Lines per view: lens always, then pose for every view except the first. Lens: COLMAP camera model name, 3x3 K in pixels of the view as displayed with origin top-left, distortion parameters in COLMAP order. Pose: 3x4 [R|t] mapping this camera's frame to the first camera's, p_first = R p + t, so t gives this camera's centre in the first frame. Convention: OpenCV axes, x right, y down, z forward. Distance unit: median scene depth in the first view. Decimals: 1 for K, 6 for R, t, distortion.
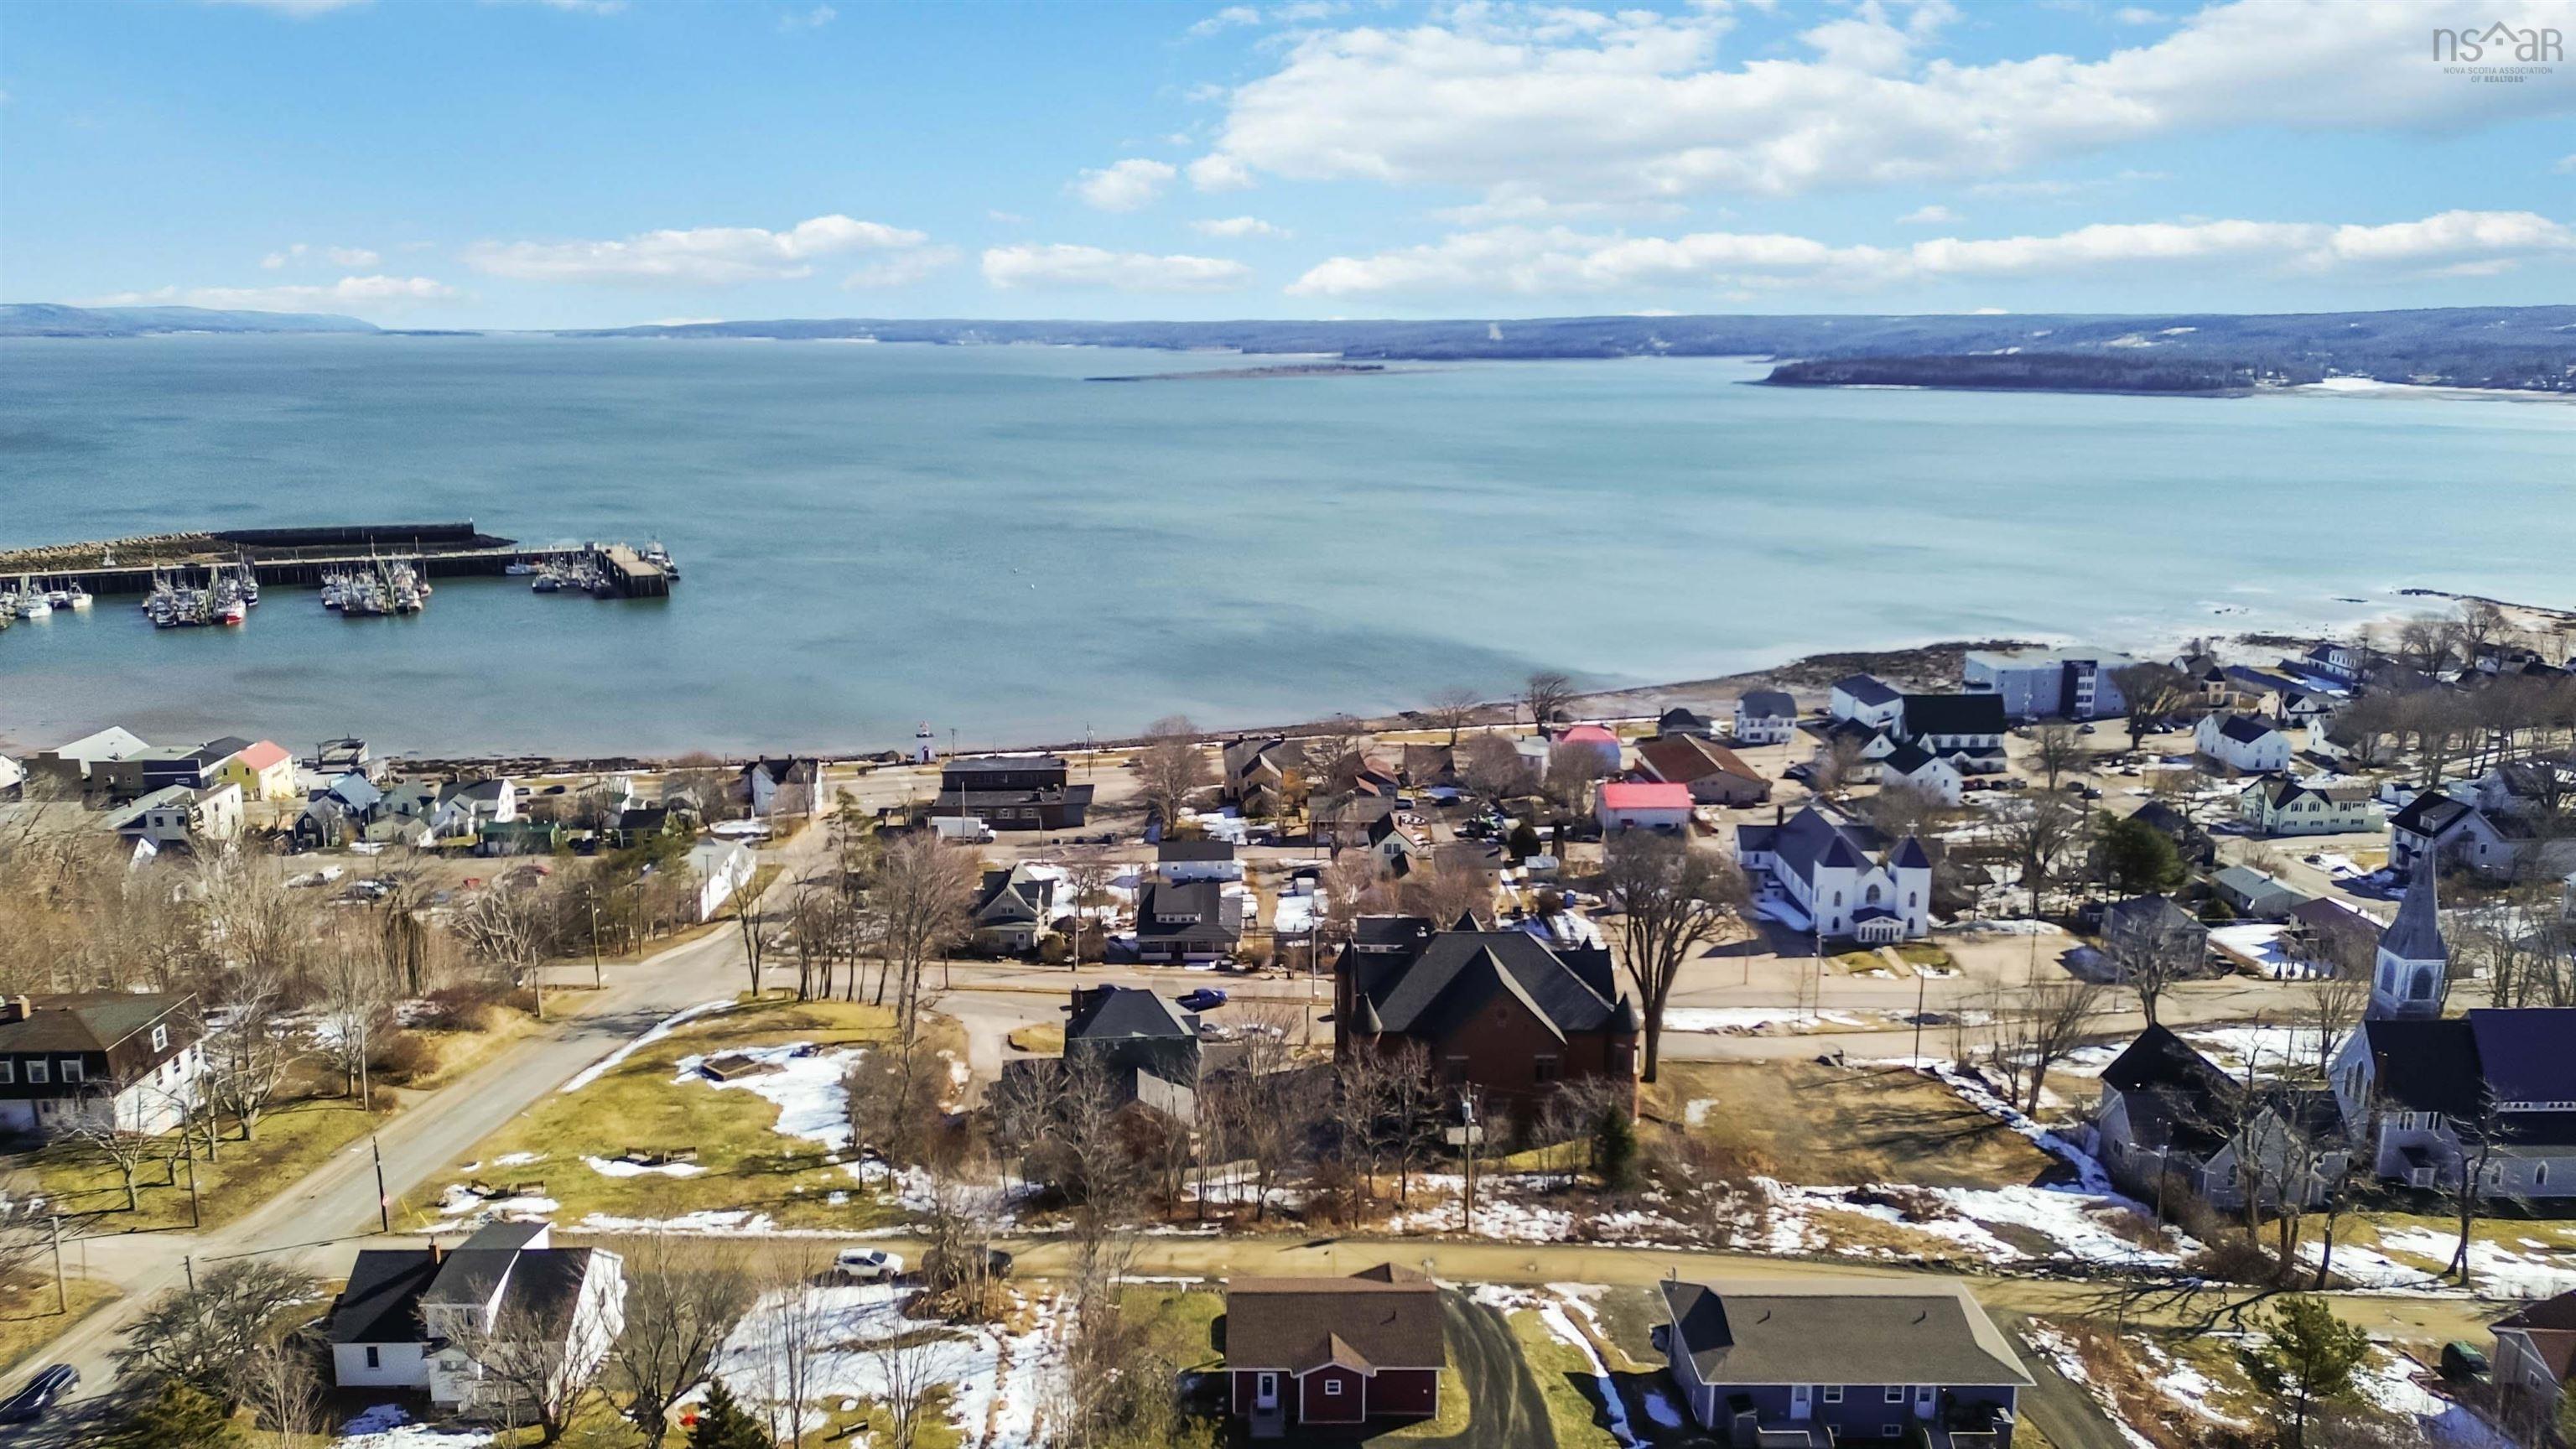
lens RADIAL K [[1800.7, 0, 1288.0], [0, 1800.7, 724.5], [0, 0, 1]] dist [0.103488, -0.106753]
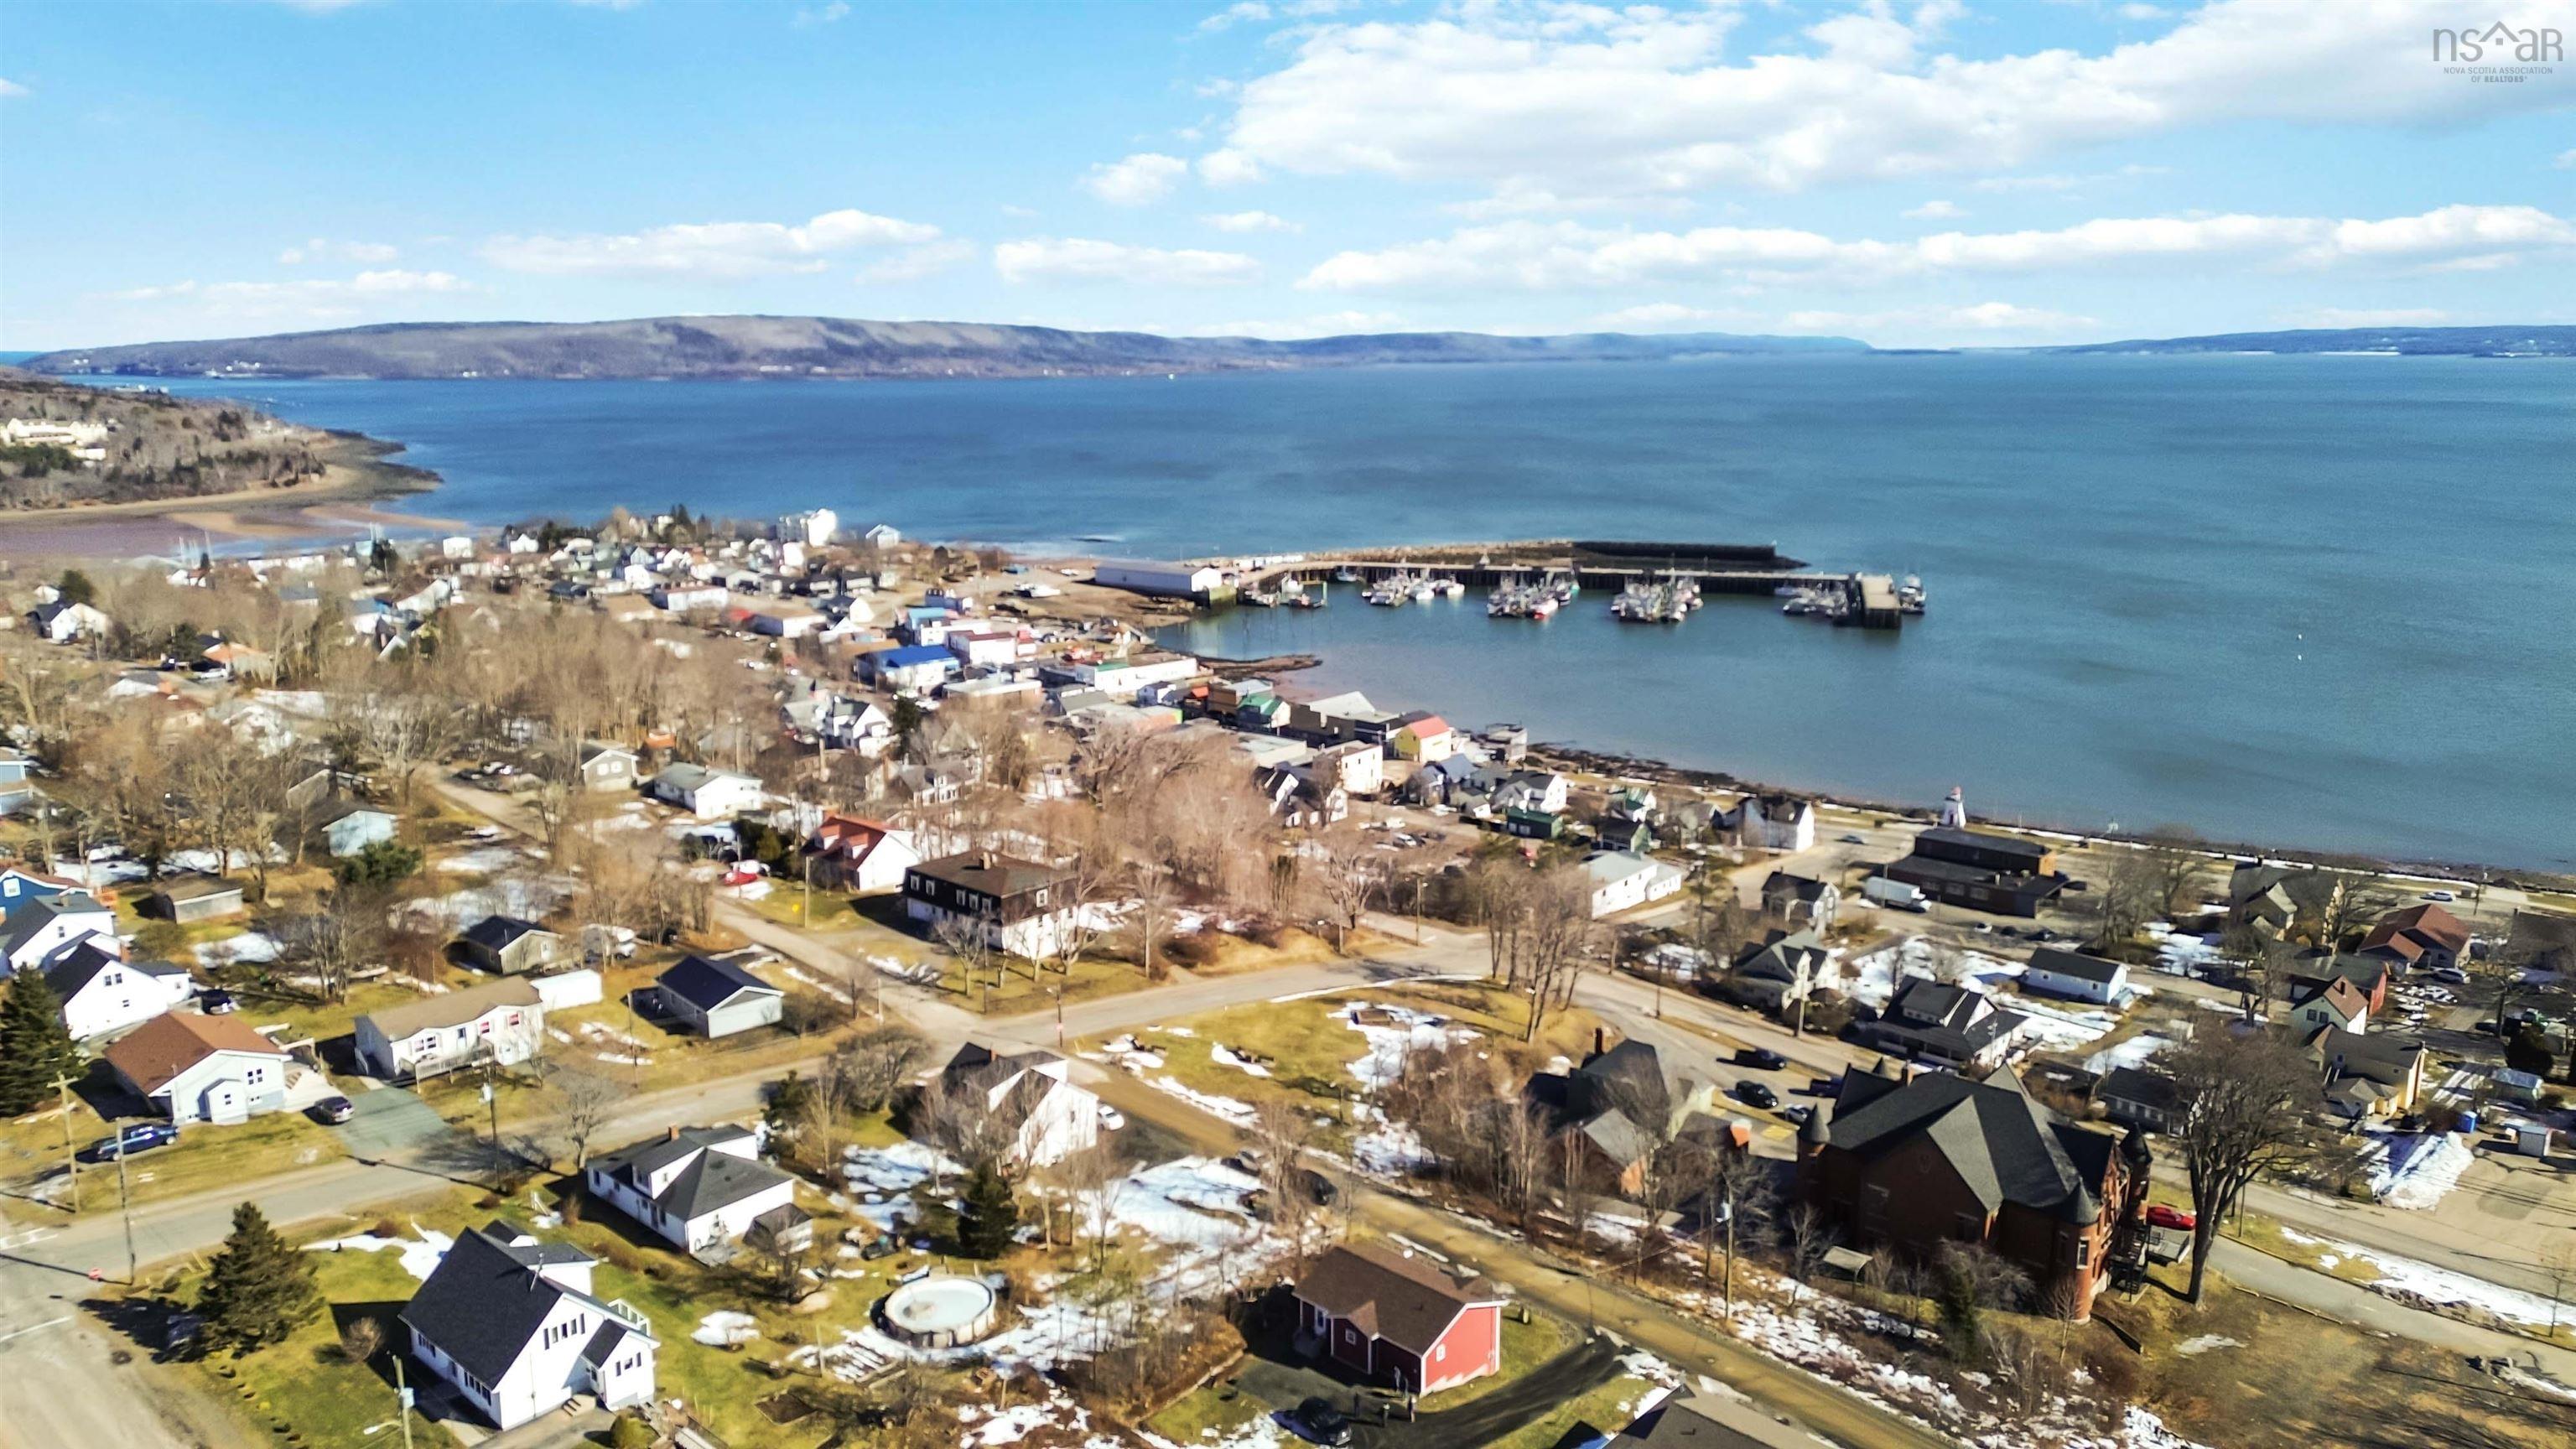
lens RADIAL K [[1790.5, 0, 1283.5], [0, 1790.5, 730.7], [0, 0, 1]] dist [0.107542, -0.105456]
pose [[0.722878, 0.142445, -0.676134, 0.426214], [-0.145163, 0.987990, 0.052946, -0.063401], [0.675555, 0.059876, 0.734874, 0.004106]]
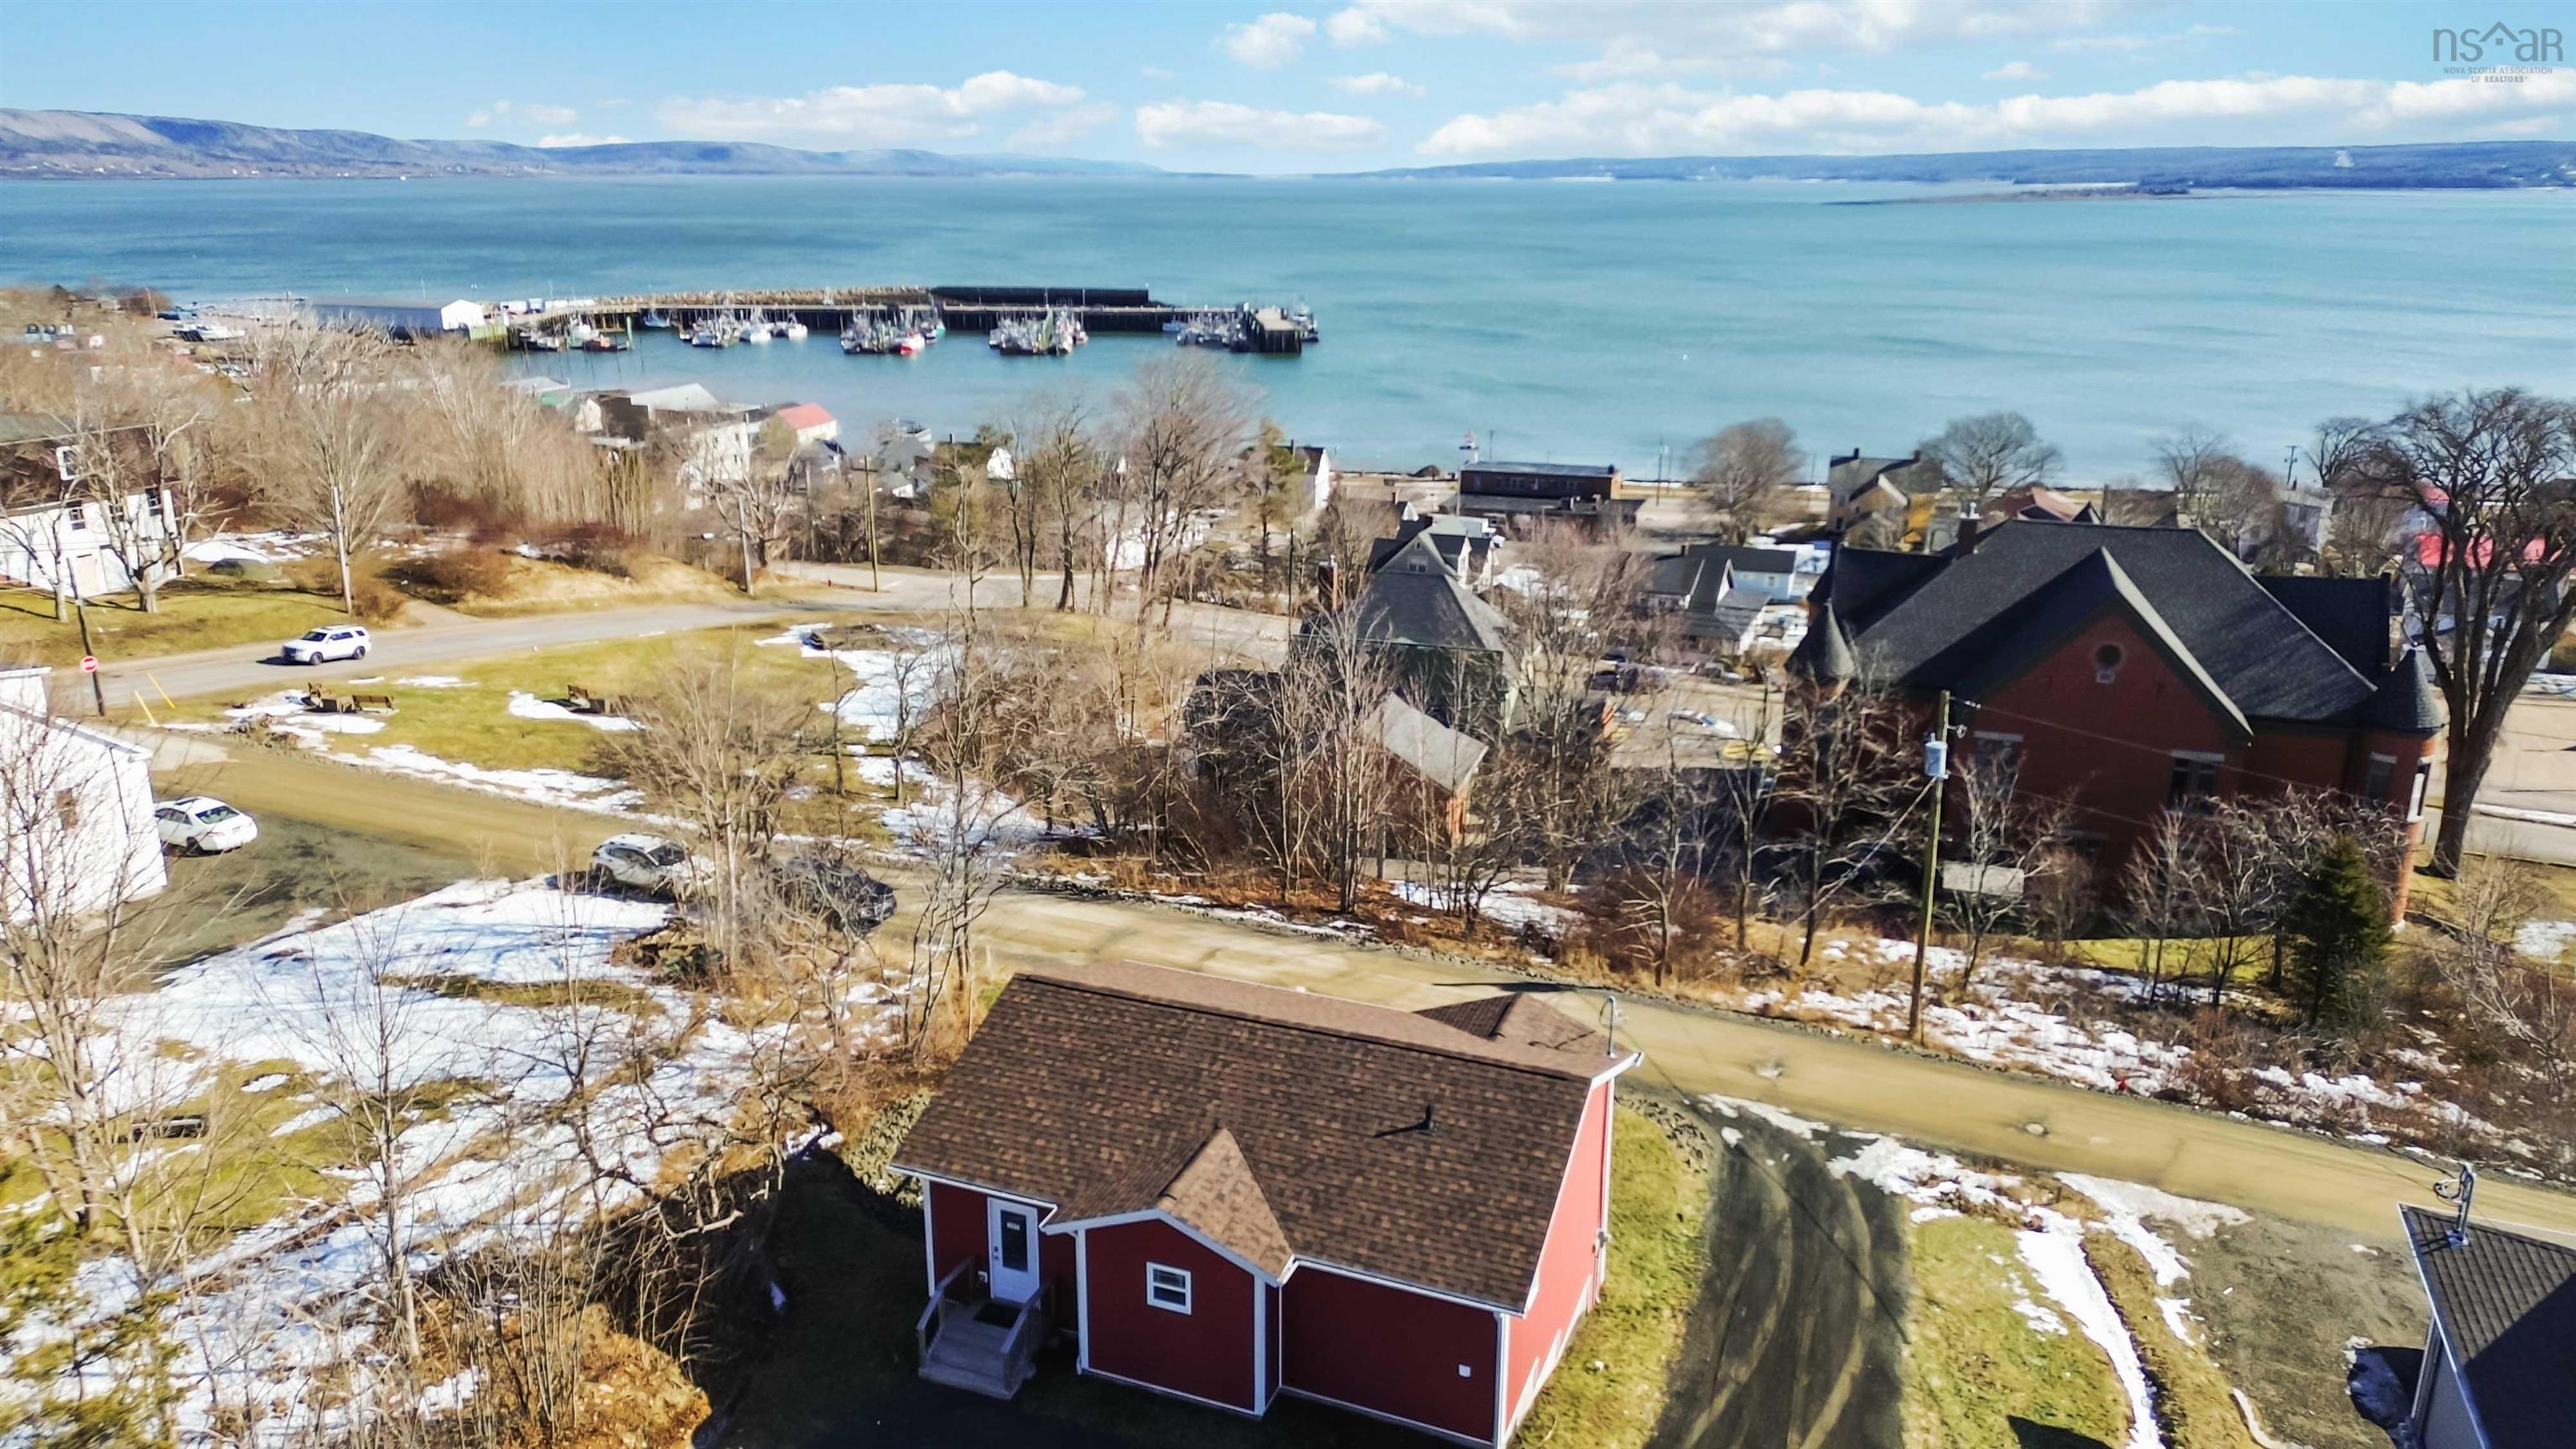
lens RADIAL K [[1790.5, 0, 1283.5], [0, 1790.5, 730.7], [0, 0, 1]] dist [0.107542, -0.105456]
pose [[0.923678, 0.114093, -0.365790, 0.080093], [-0.083429, 0.991621, 0.098625, 0.126141], [0.373978, -0.060580, 0.925457, 0.388356]]
